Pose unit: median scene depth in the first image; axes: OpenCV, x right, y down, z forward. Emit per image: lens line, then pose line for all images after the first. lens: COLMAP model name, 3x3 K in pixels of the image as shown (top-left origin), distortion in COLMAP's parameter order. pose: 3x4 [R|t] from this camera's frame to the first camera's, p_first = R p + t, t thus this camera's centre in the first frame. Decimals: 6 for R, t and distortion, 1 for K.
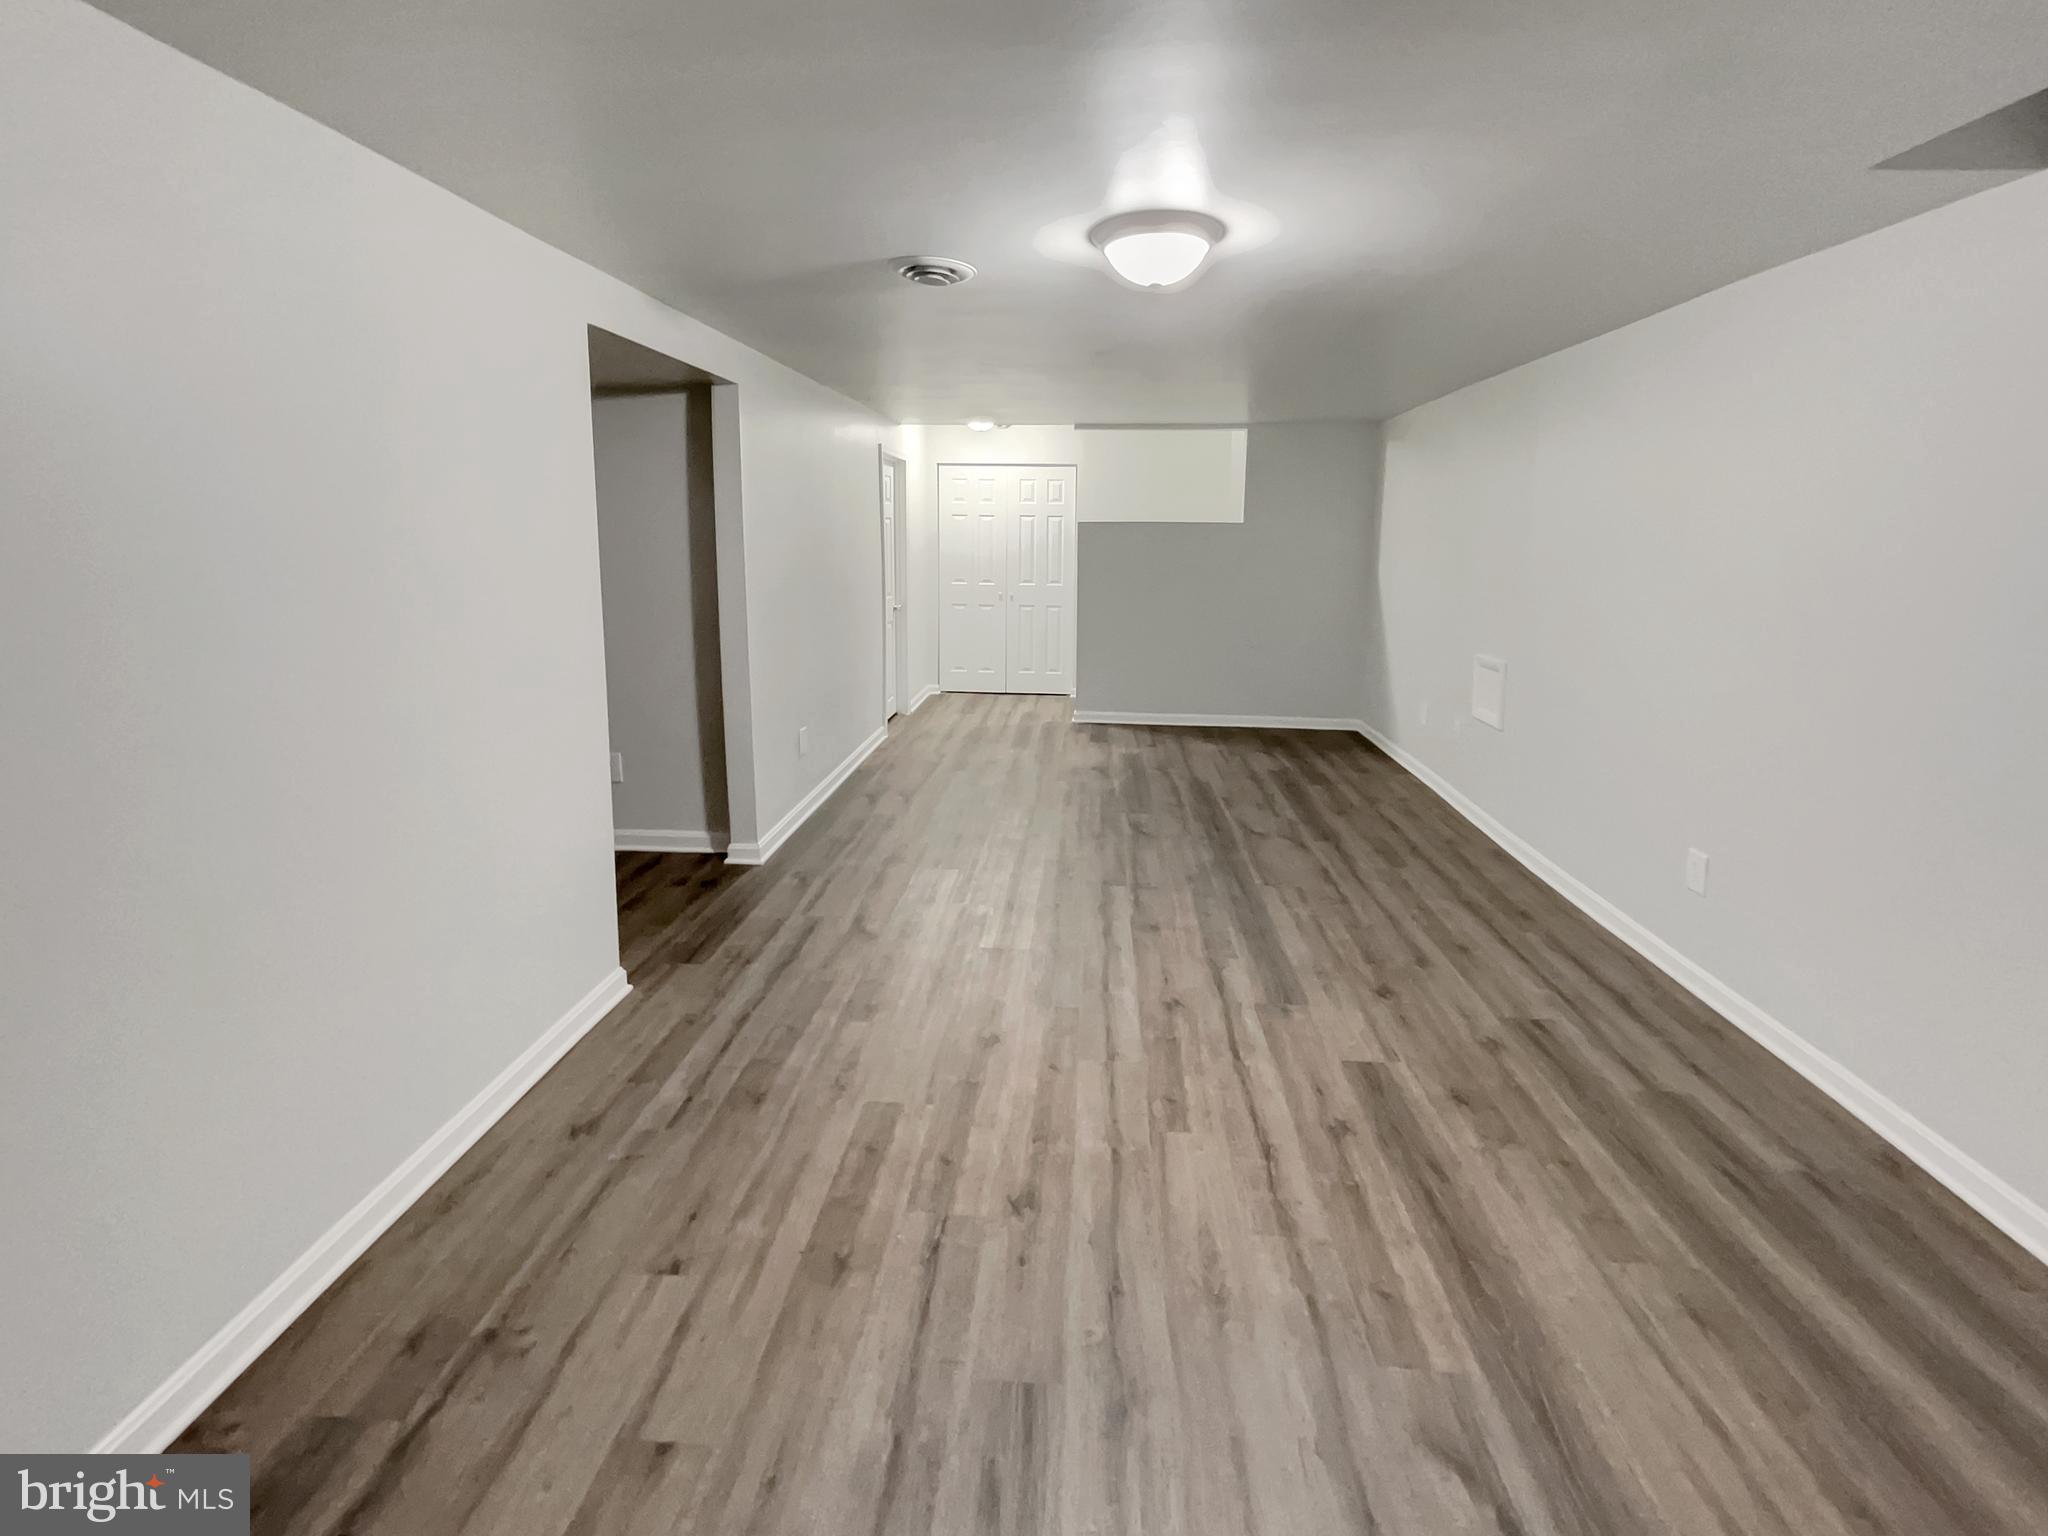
lens RADIAL K [[935.7, 0, 1028.8], [0, 935.7, 764.6], [0, 0, 1]] dist [-0.017911, 0.013330]
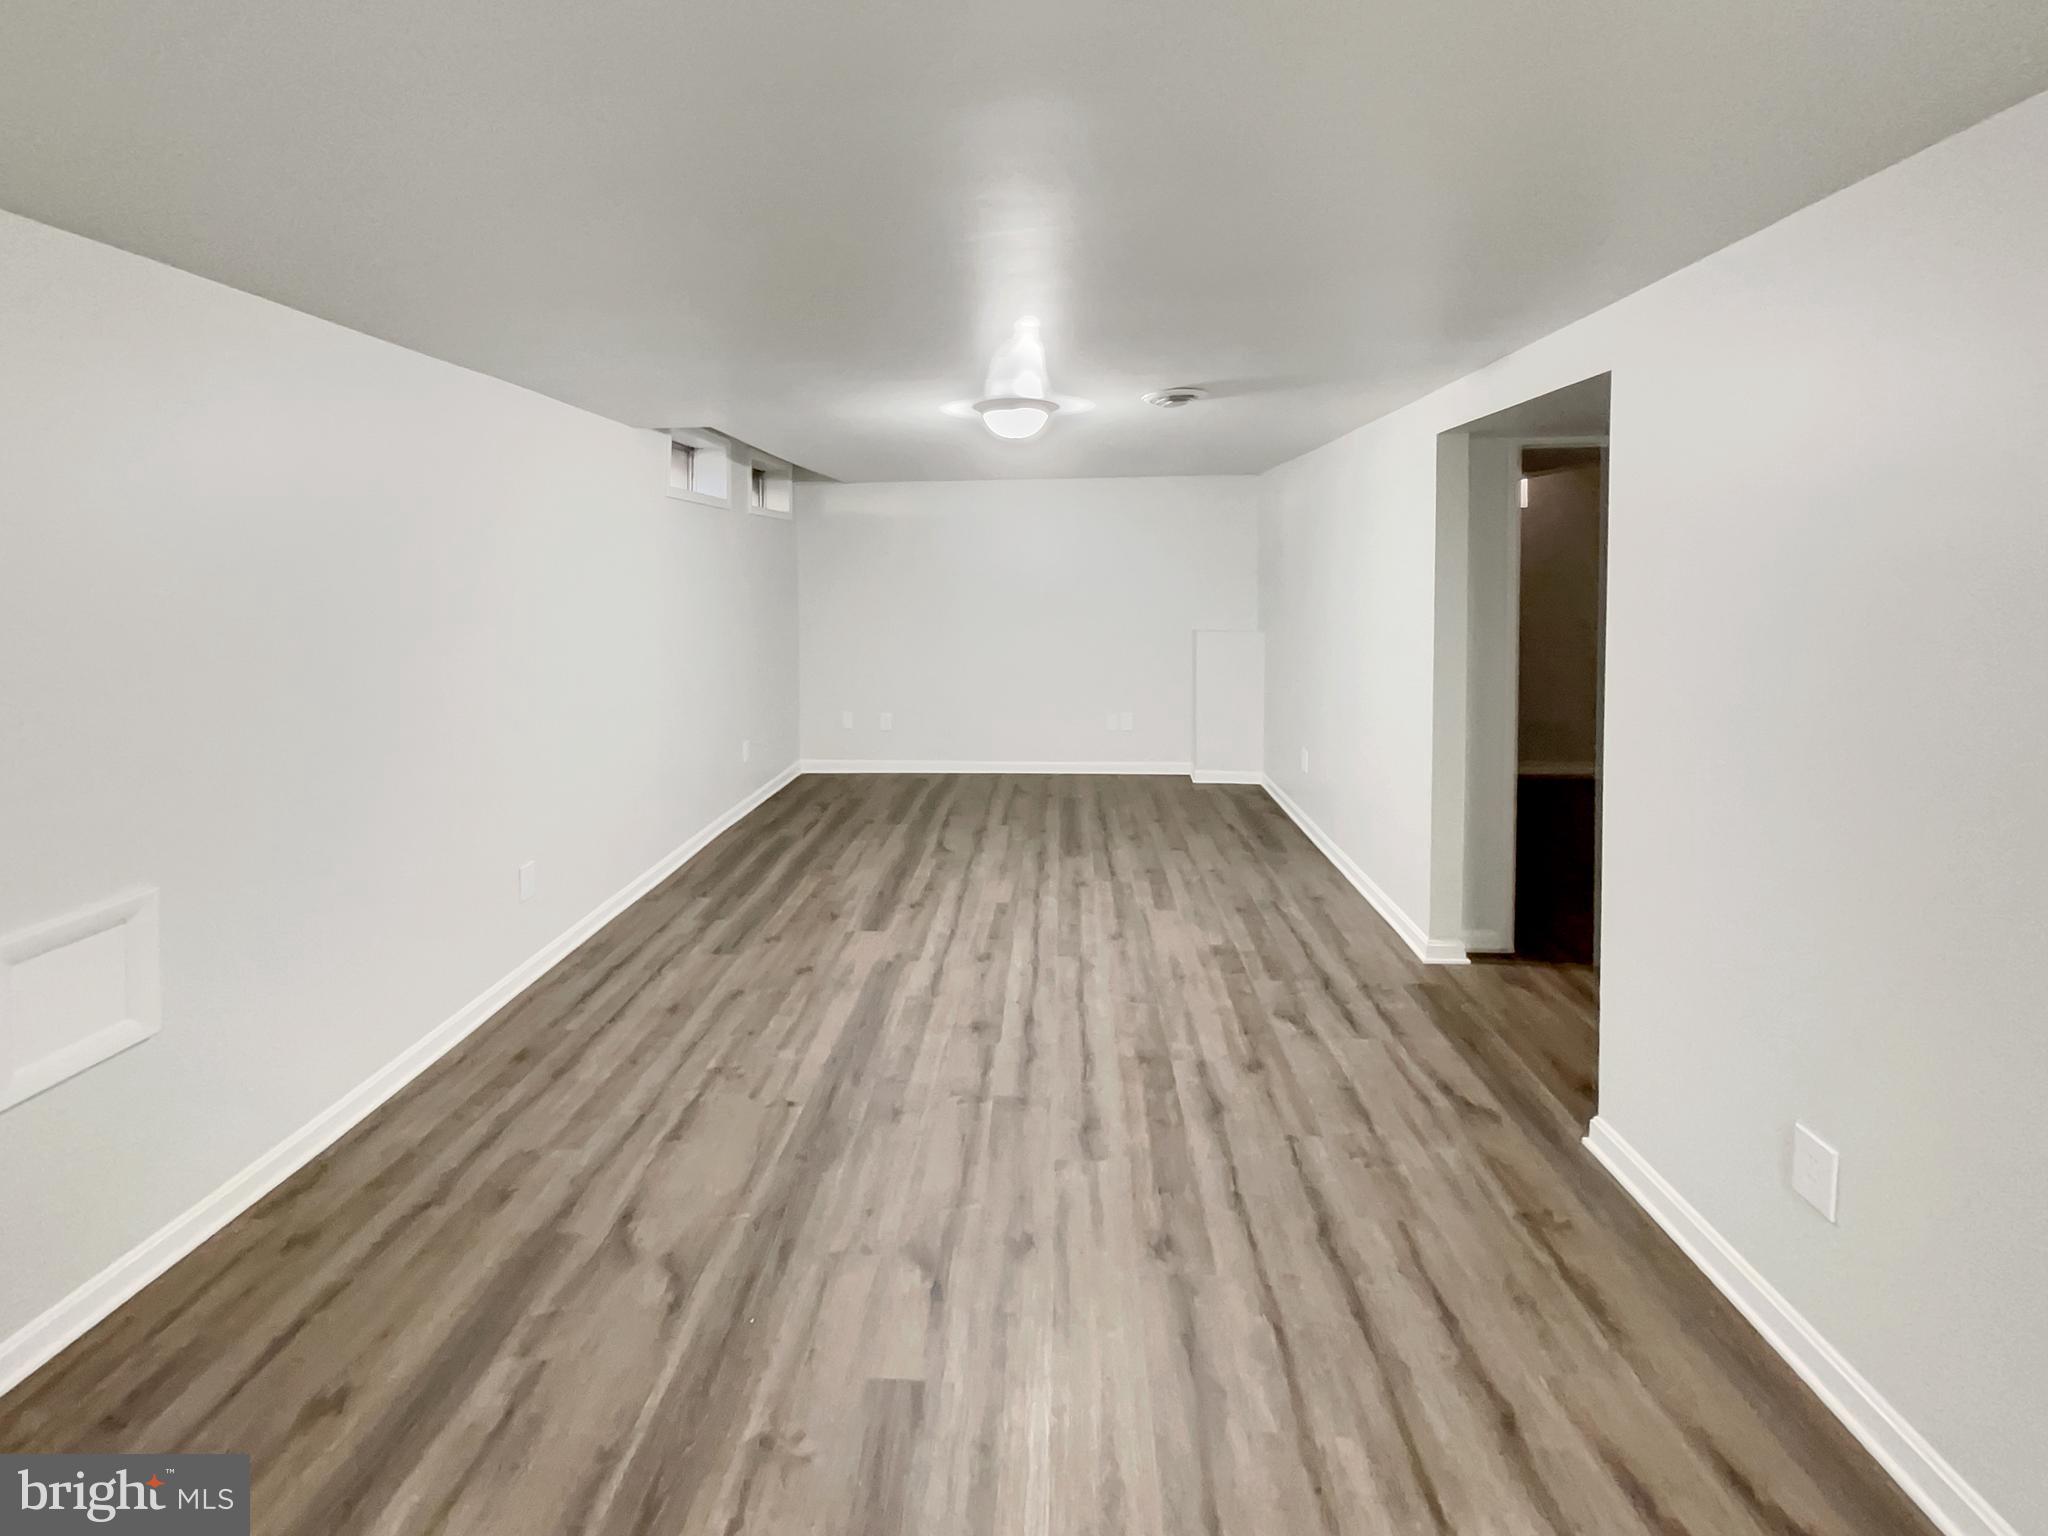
lens RADIAL K [[935.7, 0, 1028.8], [0, 935.7, 764.6], [0, 0, 1]] dist [-0.017911, 0.013330]
pose [[-0.999404, 0.008316, -0.033507, 0.117453], [-0.007052, 0.900921, 0.433925, -0.471803], [0.033796, 0.433903, -0.900326, 1.795175]]
